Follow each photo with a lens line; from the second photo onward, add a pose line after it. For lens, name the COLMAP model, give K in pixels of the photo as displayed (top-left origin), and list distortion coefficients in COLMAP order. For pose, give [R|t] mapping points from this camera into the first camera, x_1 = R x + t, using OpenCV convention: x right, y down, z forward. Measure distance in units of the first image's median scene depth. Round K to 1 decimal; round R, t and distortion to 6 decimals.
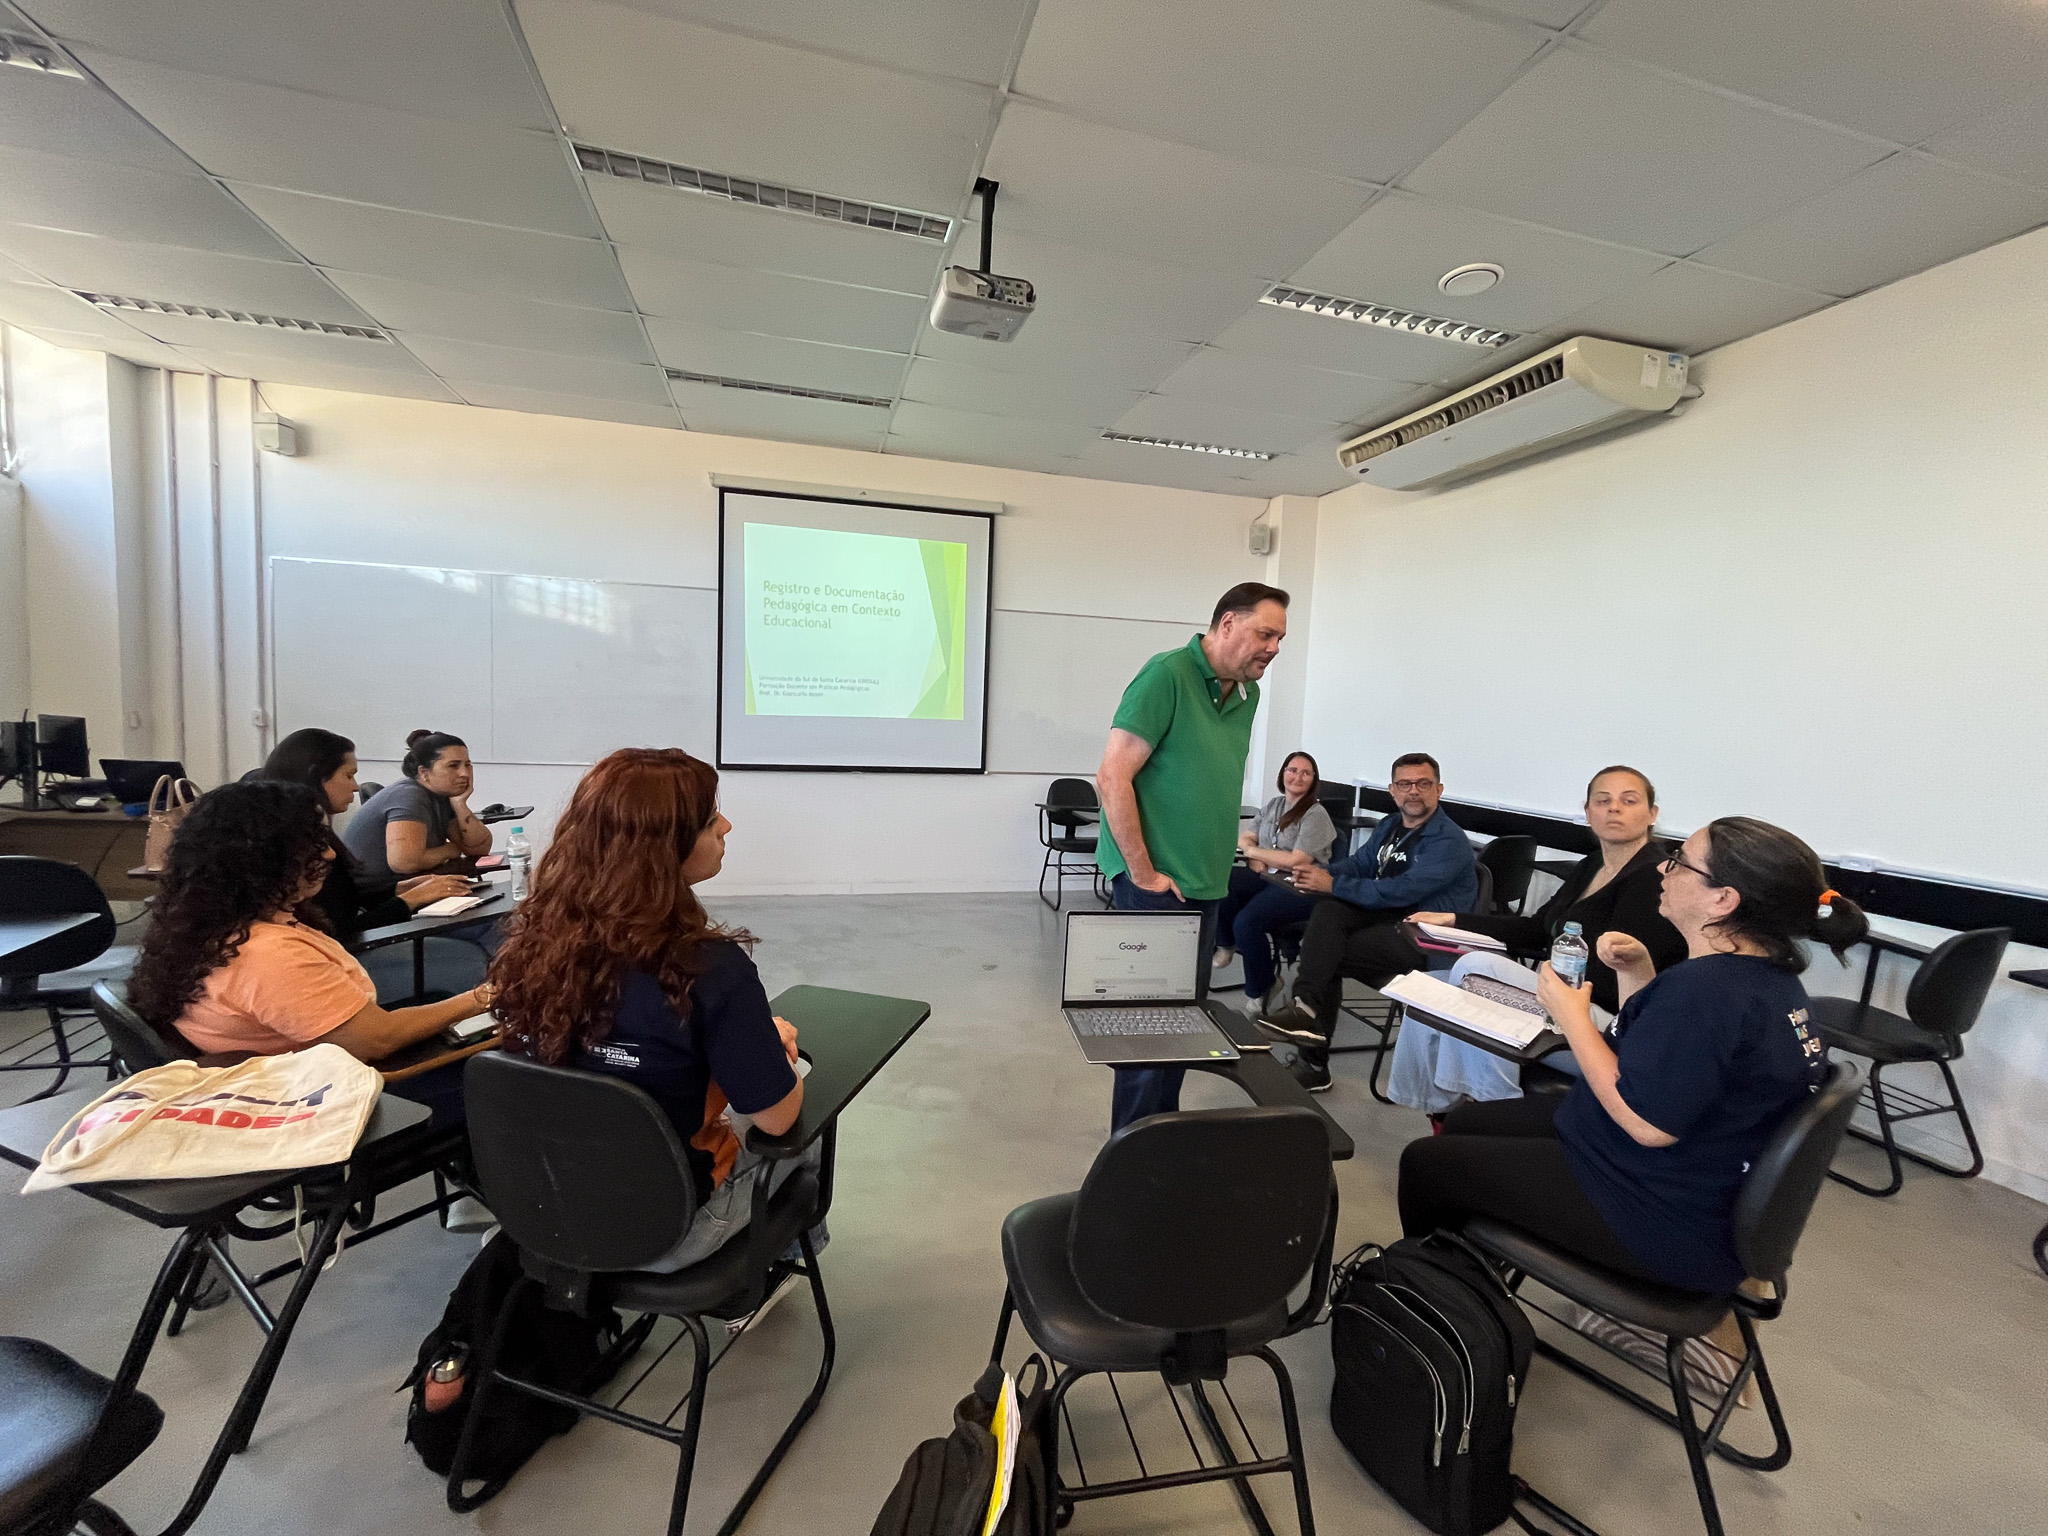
lens RADIAL K [[818.5, 0, 1024.0], [0, 818.5, 768.0], [0, 0, 1]] dist [-0.003541, -0.000614]
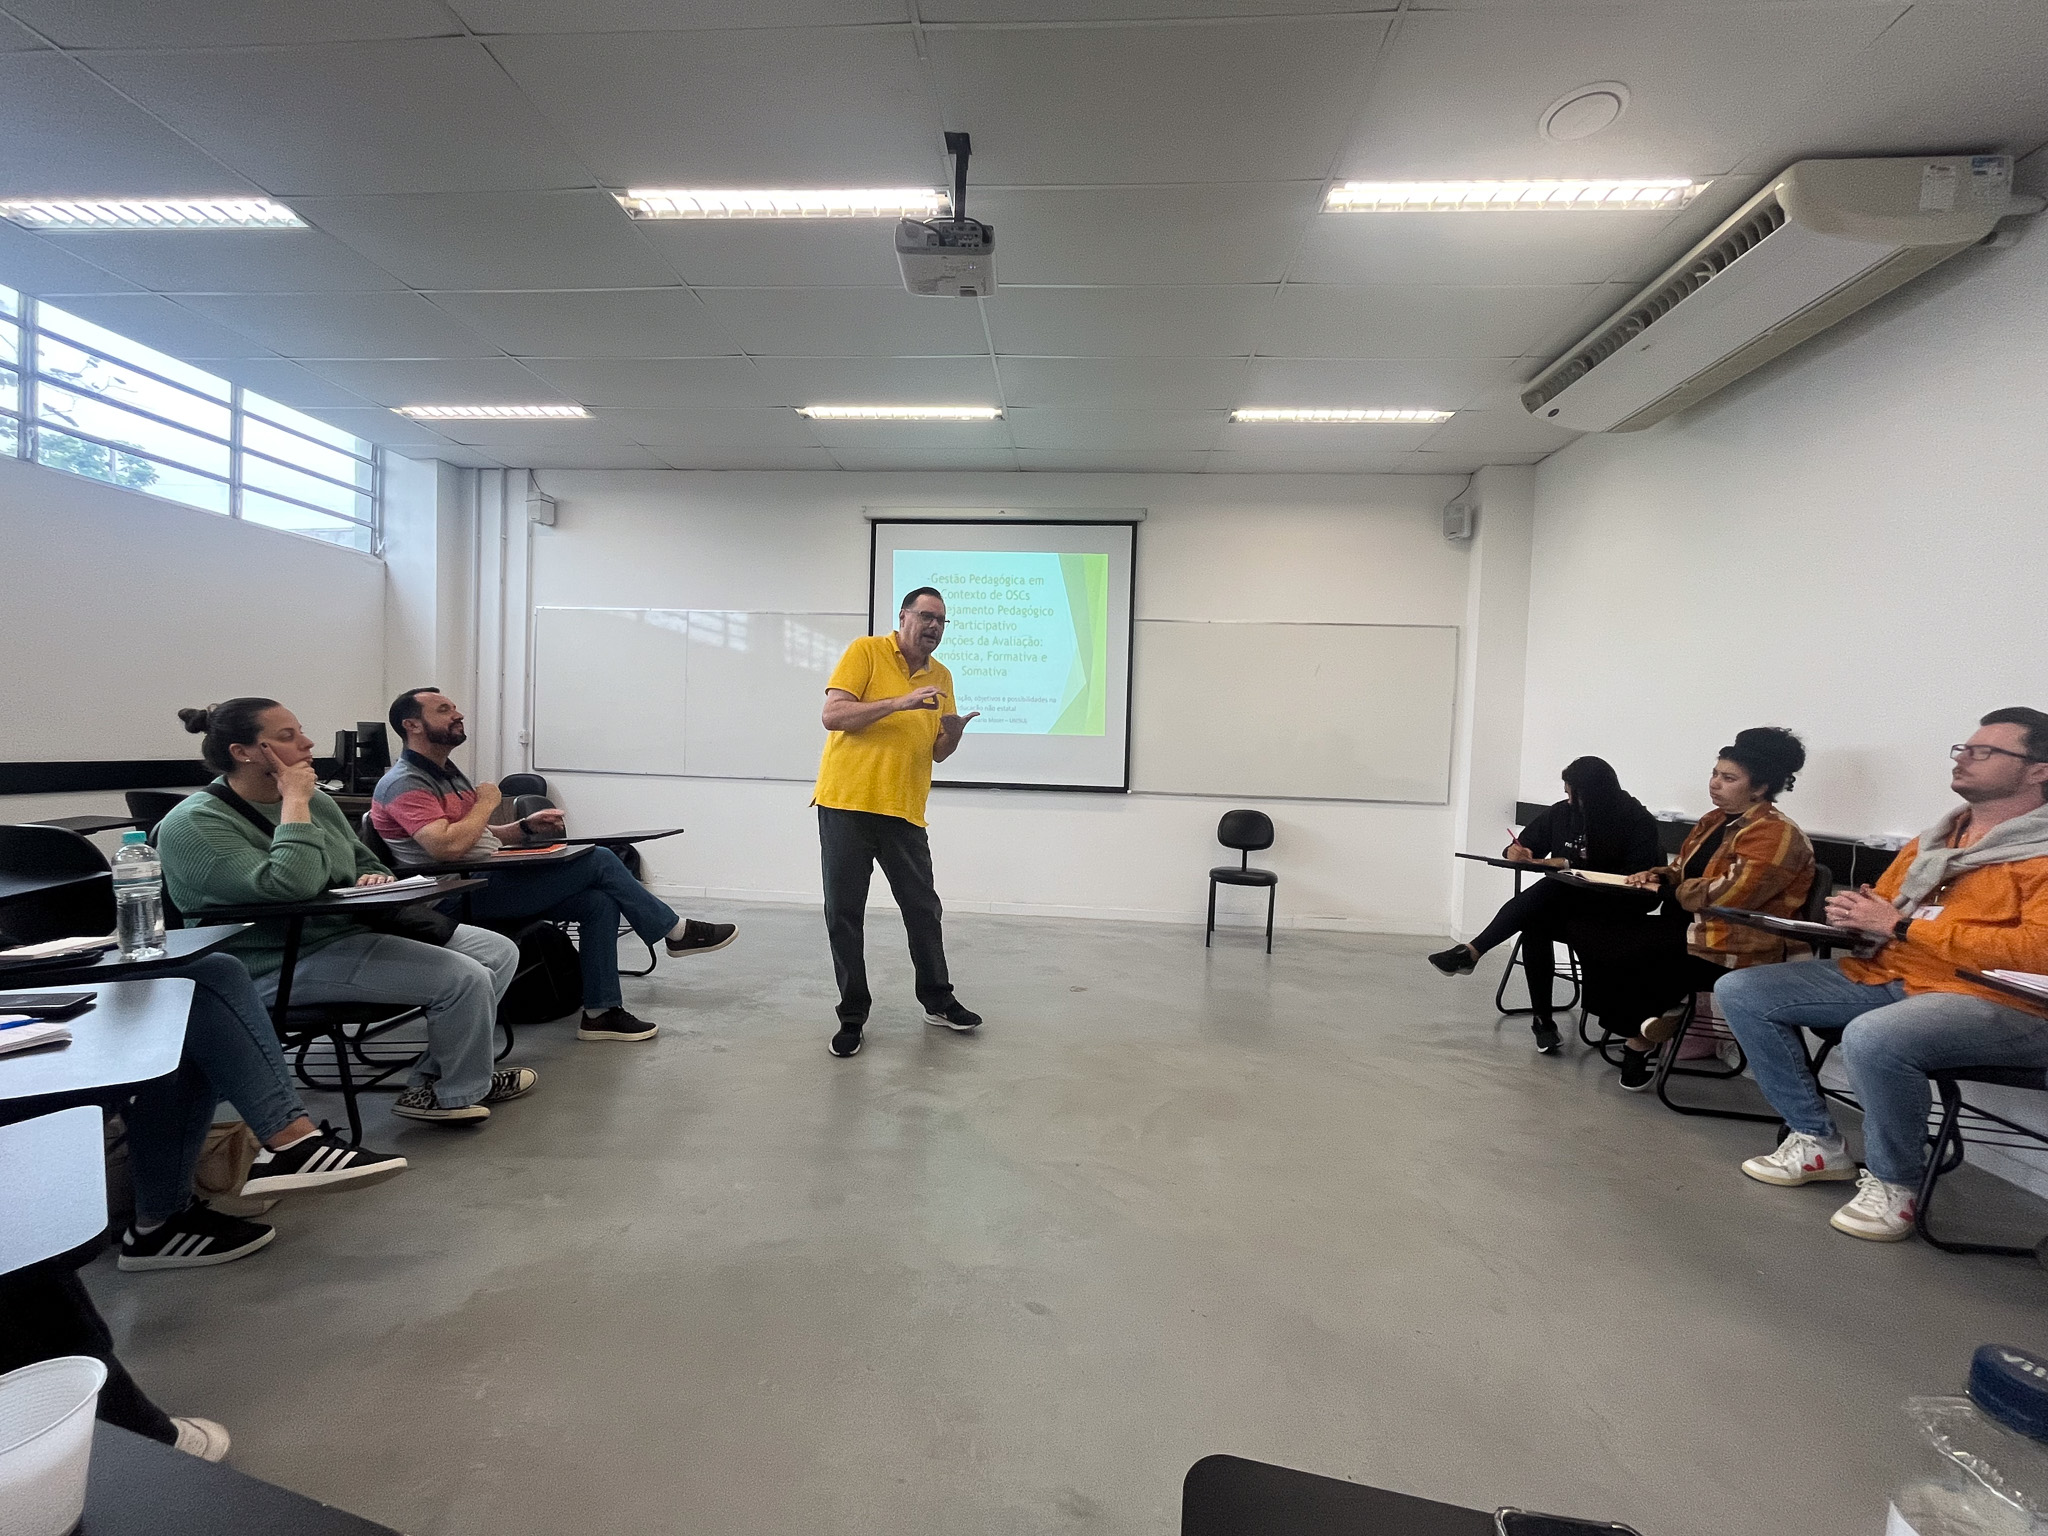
lens RADIAL K [[818.5, 0, 1024.0], [0, 818.5, 768.0], [0, 0, 1]] dist [-0.003541, -0.000614]
pose [[0.944149, -0.002617, -0.329509, 0.195720], [-0.018533, 0.997964, -0.061027, 0.049441], [0.328998, 0.063726, 0.942178, 0.092130]]
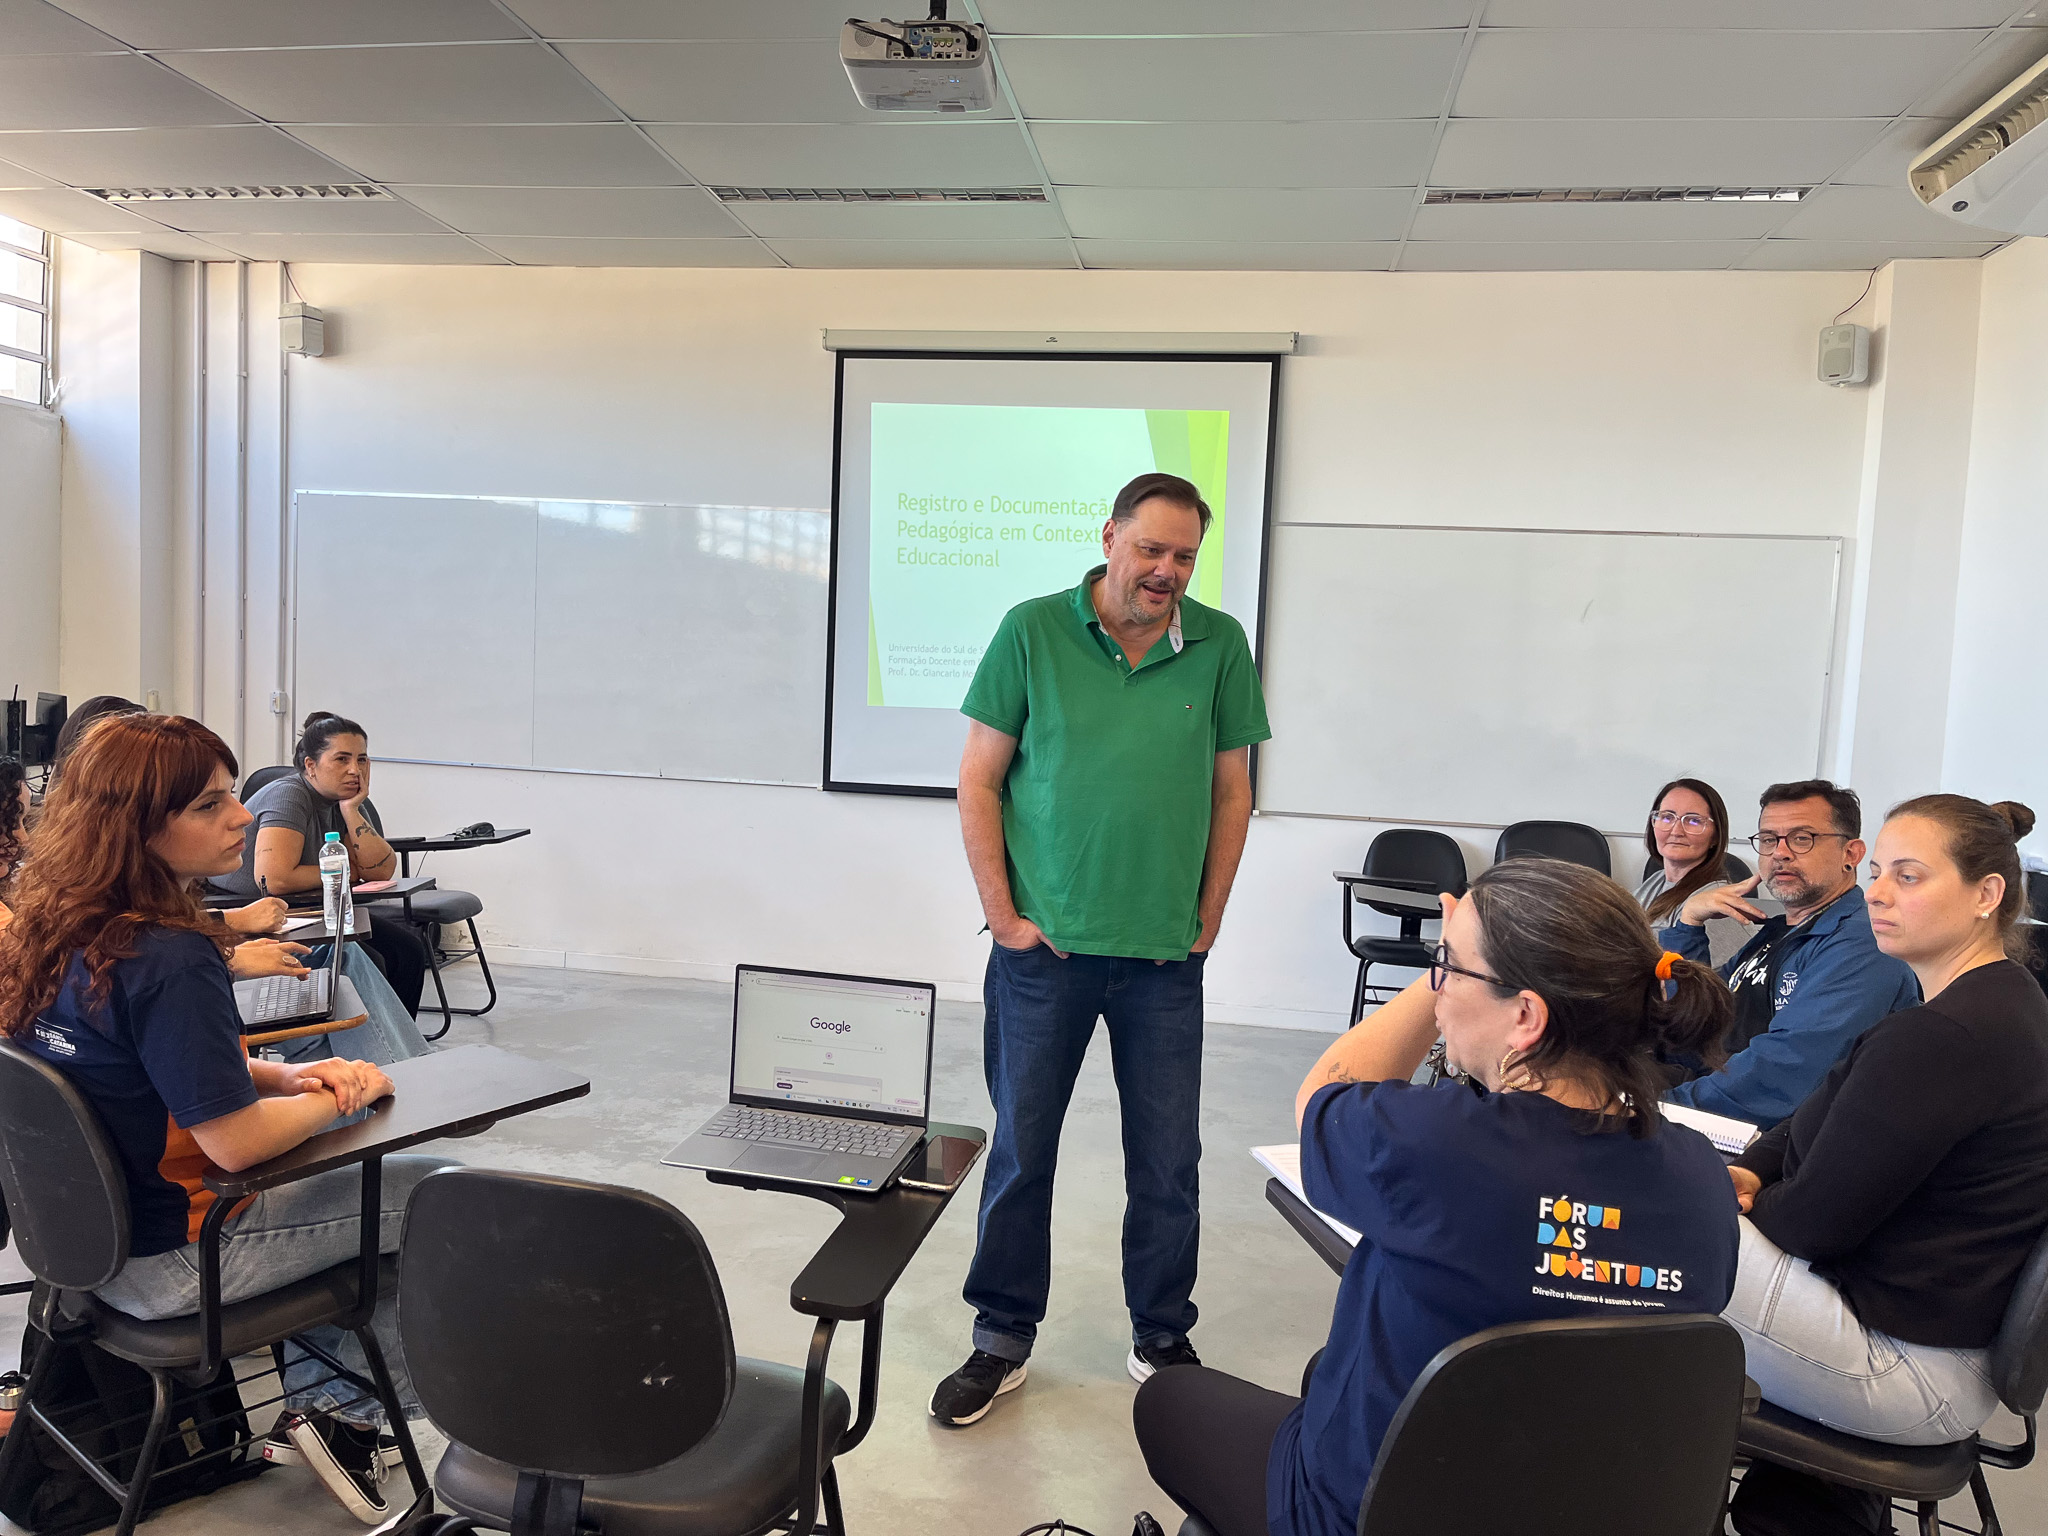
lens RADIAL K [[1530.5, 0, 1024.9], [0, 1530.5, 777.0], [0, 0, 1]] dist [0.079585, -0.113617]
pose [[0.914901, 0.027359, -0.402750, 0.302476], [-0.039208, 0.999006, -0.021205, 0.012690], [0.401769, 0.035192, 0.915064, -0.041663]]
